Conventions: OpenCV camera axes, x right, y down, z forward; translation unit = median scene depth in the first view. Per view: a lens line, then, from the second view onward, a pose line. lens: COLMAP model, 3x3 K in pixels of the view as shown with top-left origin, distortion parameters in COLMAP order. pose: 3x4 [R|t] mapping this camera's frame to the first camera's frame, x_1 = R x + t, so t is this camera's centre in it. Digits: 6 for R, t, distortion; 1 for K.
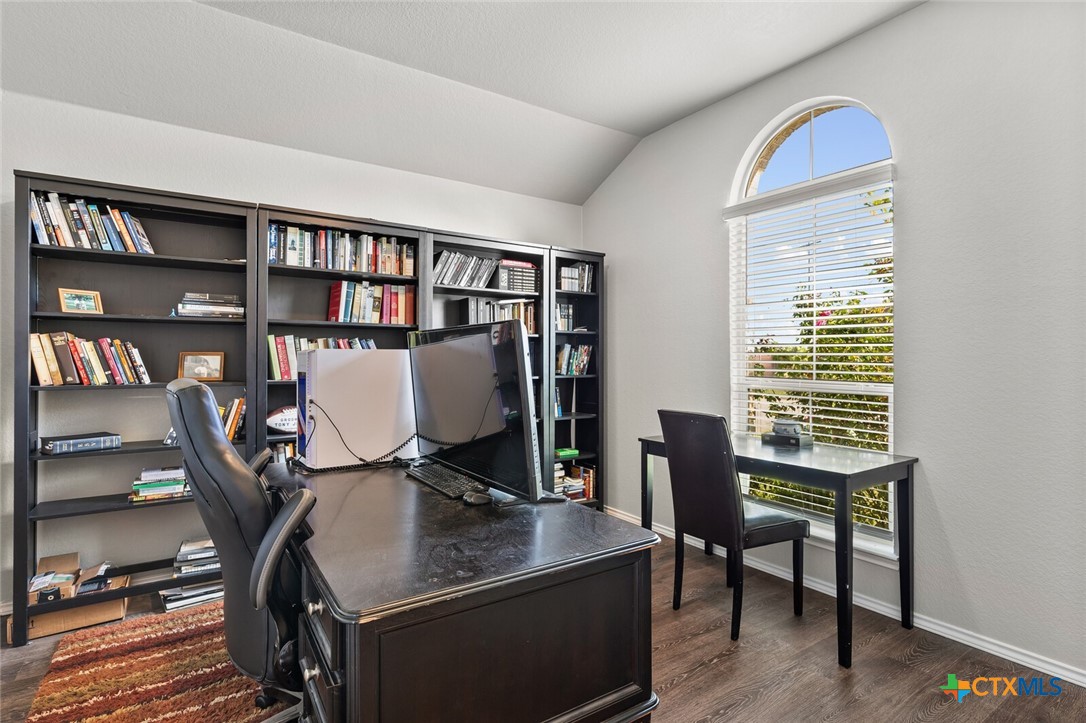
lens RADIAL K [[540.4, 0, 541.1], [0, 540.4, 359.7], [0, 0, 1]] dist [-0.004069, 0.000746]
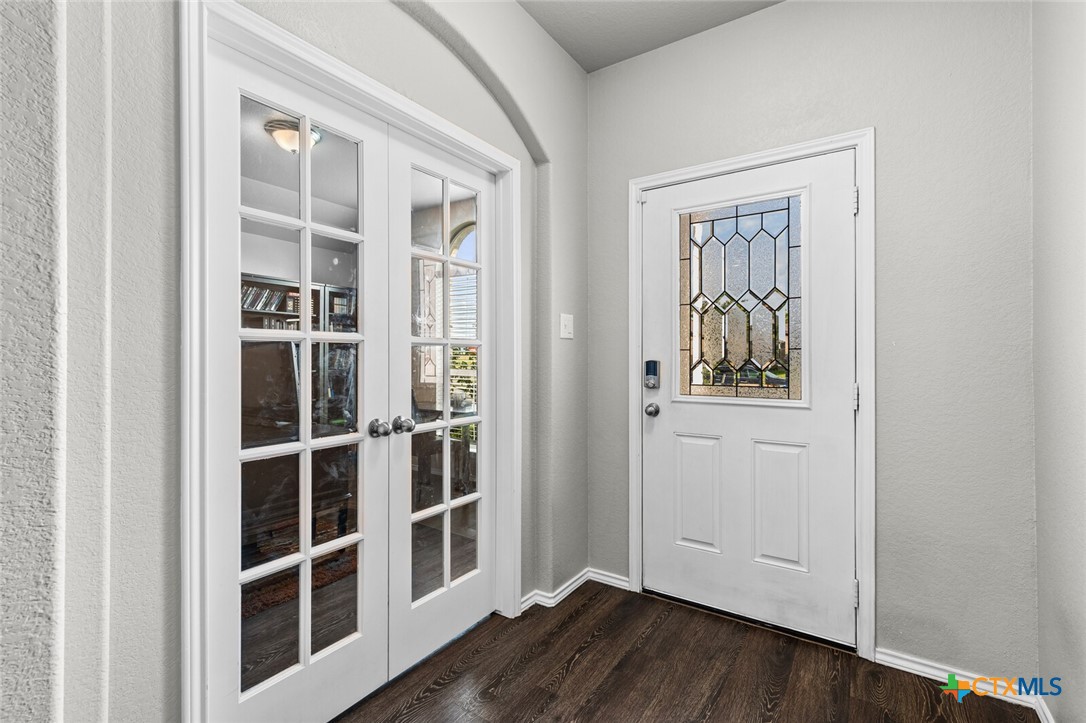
lens RADIAL K [[490.1, 0, 546.4], [0, 490.1, 360.5], [0, 0, 1]] dist [0.004169, -0.000929]
pose [[0.923898, -0.003621, 0.382621, 0.065623], [0.005897, 0.999971, -0.004775, 0.014109], [-0.382592, 0.006668, 0.923893, -0.517204]]
